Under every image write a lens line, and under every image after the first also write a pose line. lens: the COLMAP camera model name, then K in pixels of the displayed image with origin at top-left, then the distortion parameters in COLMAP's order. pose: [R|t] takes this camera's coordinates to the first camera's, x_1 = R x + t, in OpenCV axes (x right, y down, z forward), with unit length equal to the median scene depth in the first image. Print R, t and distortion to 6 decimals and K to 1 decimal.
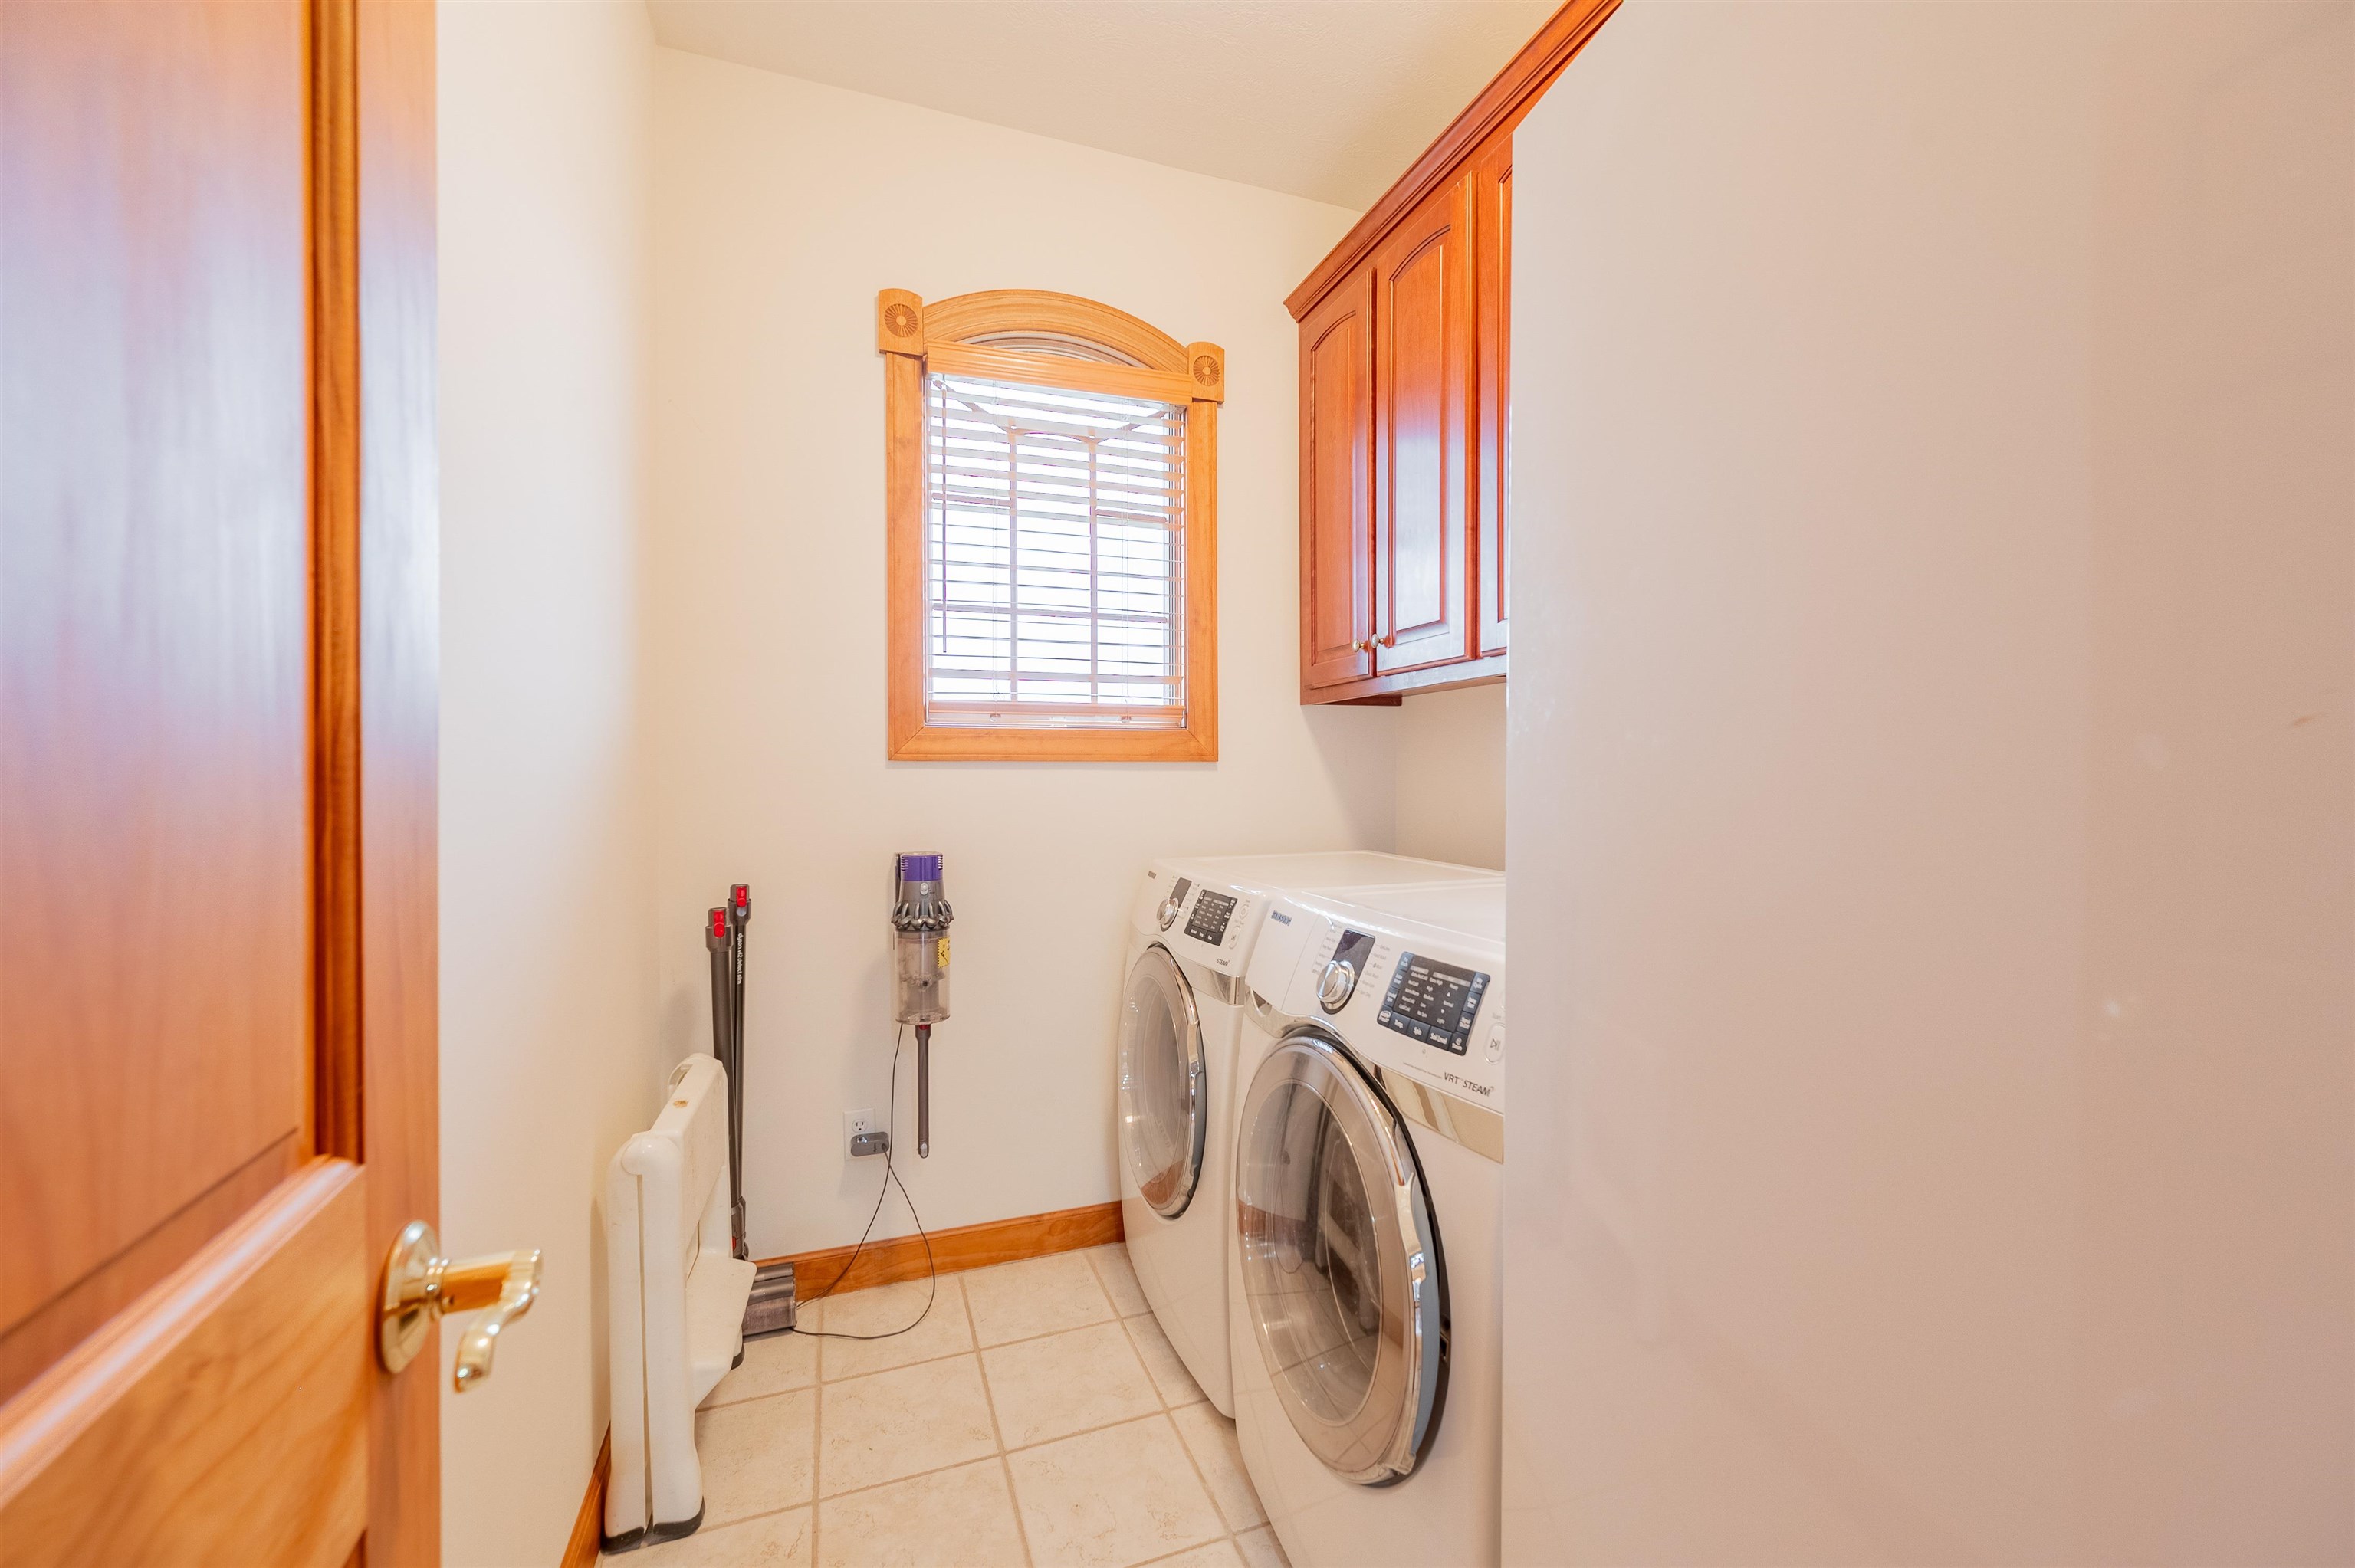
lens RADIAL K [[935.2, 0, 1177.8], [0, 935.2, 776.5], [0, 0, 1]] dist [-0.000348, 0.000788]
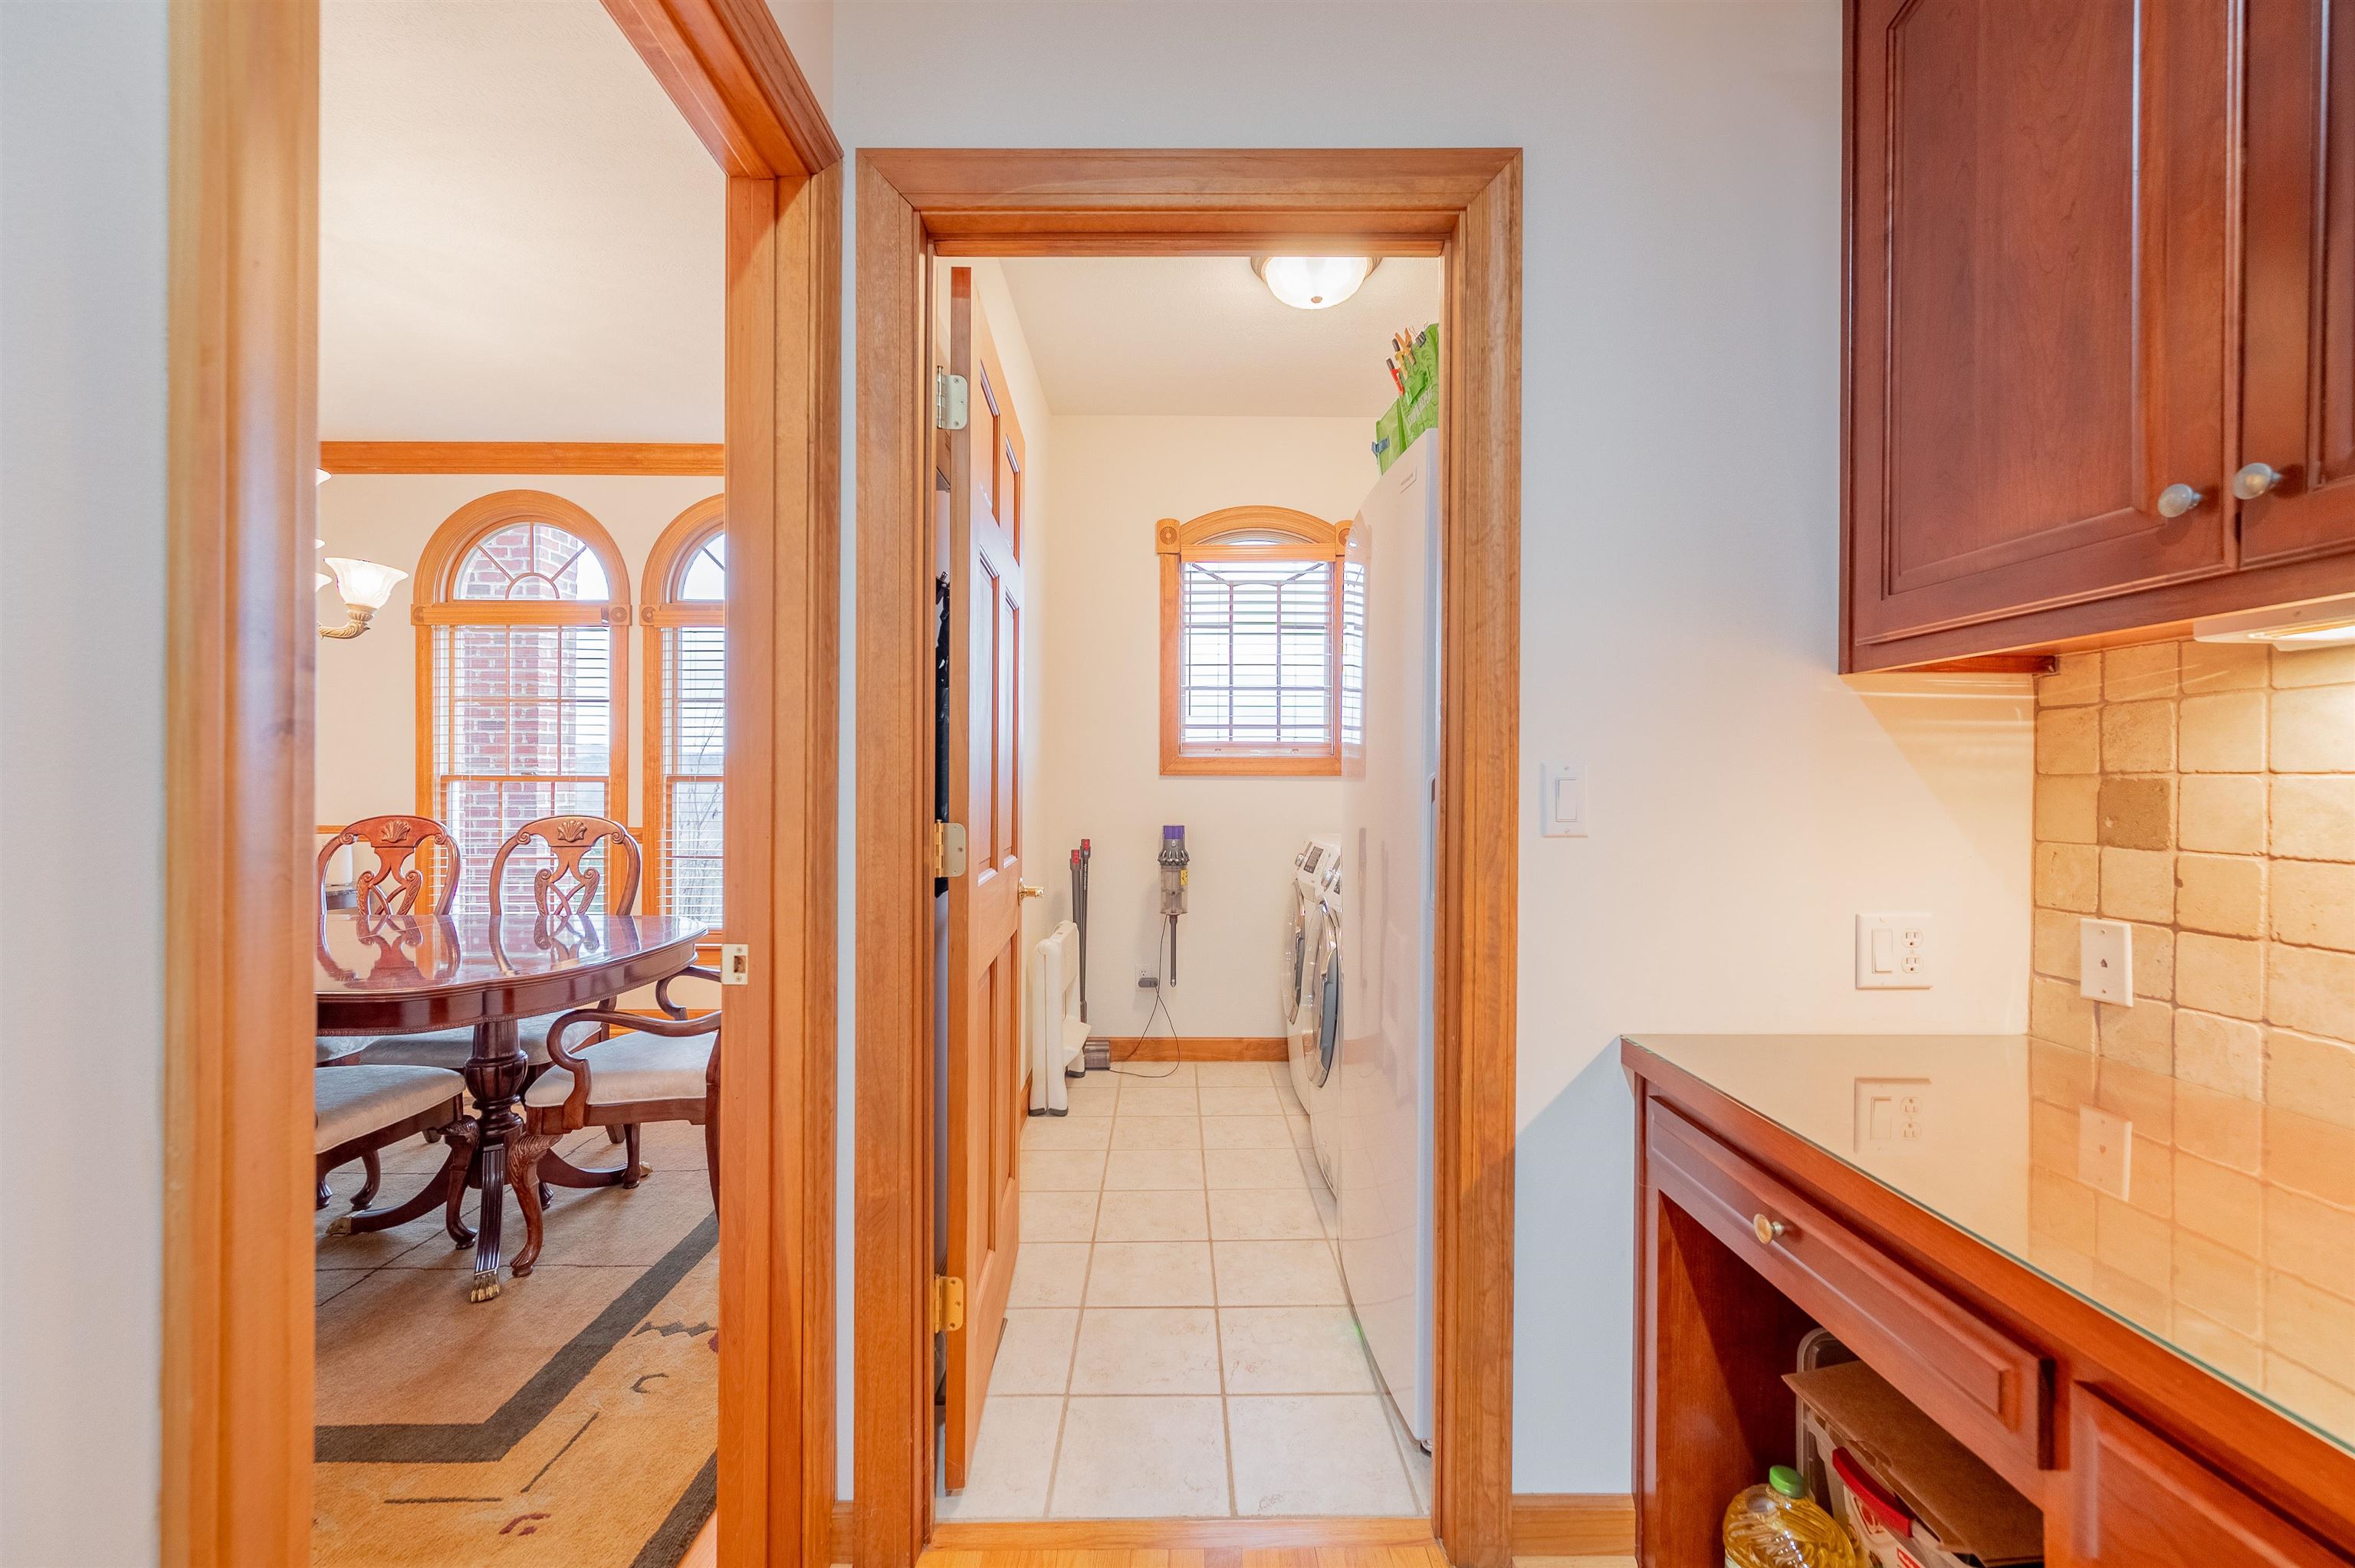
lens RADIAL K [[935.2, 0, 1170.5], [0, 935.2, 785.4], [0, 0, 1]] dist [-0.000348, 0.000788]
pose [[0.940535, 0.009351, -0.339567, 0.325015], [-0.011361, 0.999928, -0.003930, 0.009699], [0.339506, 0.007554, 0.940574, -0.701212]]
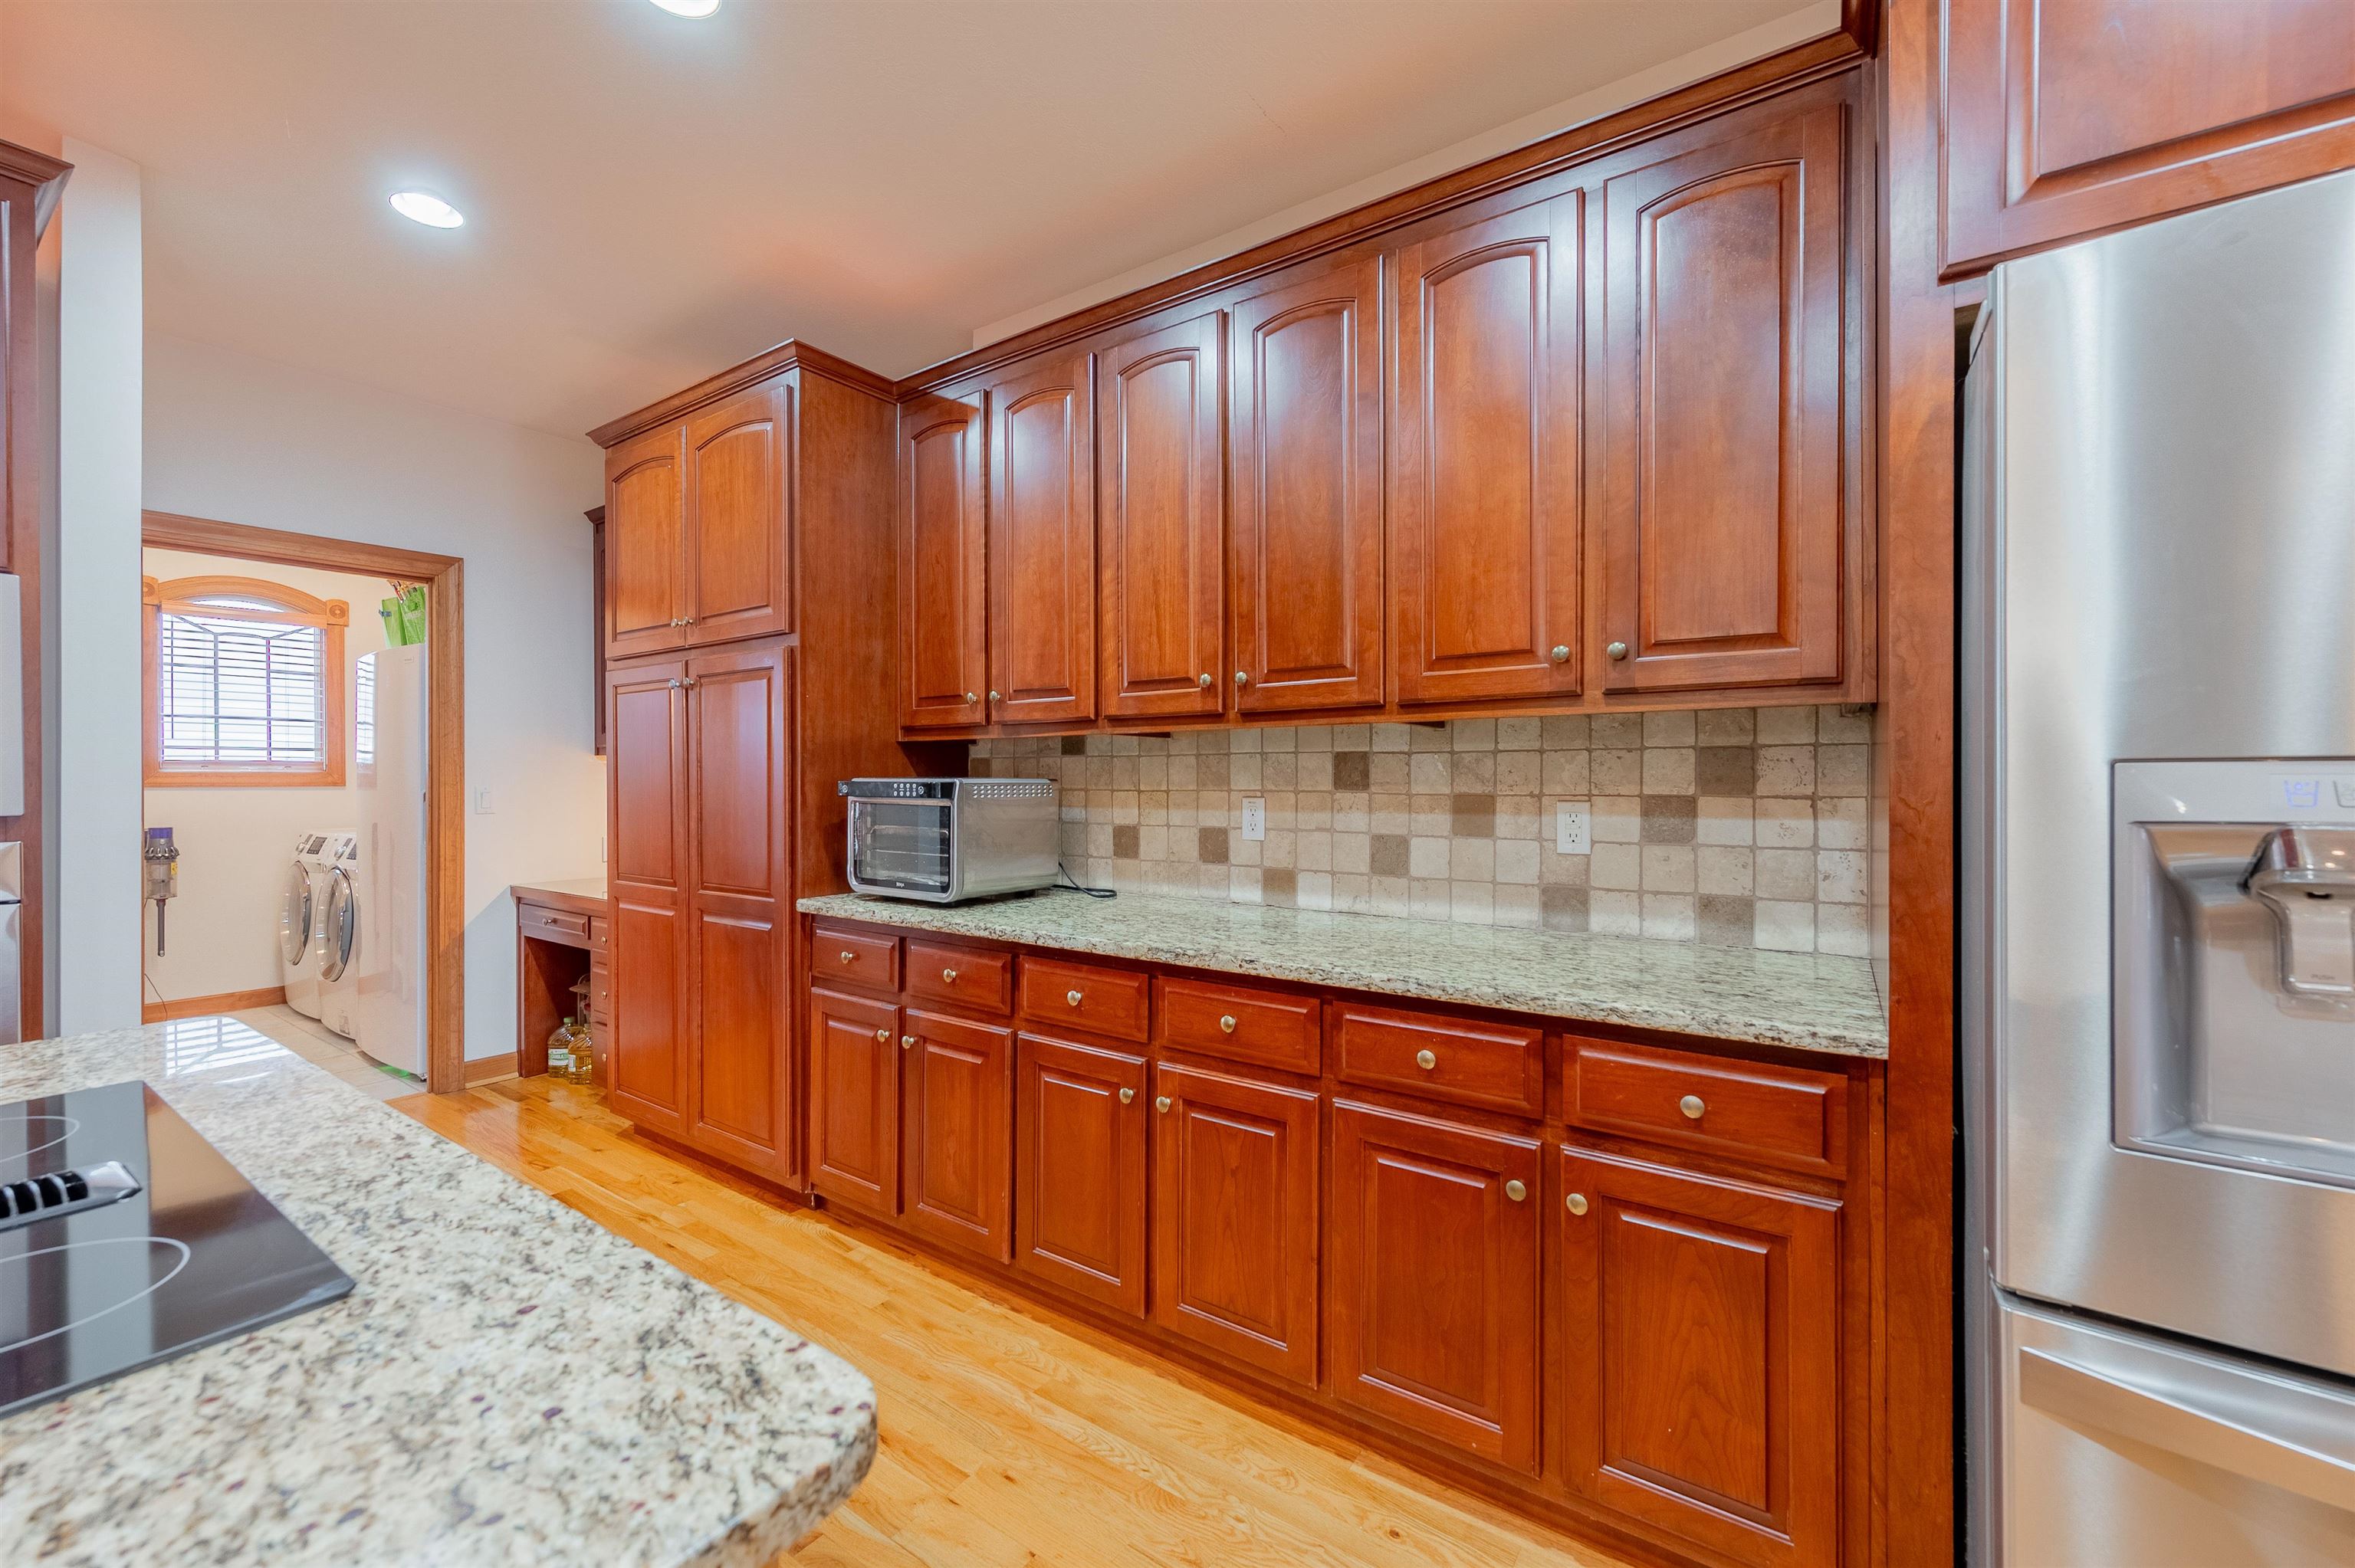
lens RADIAL K [[935.2, 0, 1175.0], [0, 935.2, 784.8], [0, 0, 1]] dist [-0.000348, 0.000788]
pose [[0.814709, -0.000101, 0.579870, 0.398673], [0.004087, 0.999976, -0.005568, -0.000024], [-0.579856, 0.006906, 0.814690, -2.174586]]
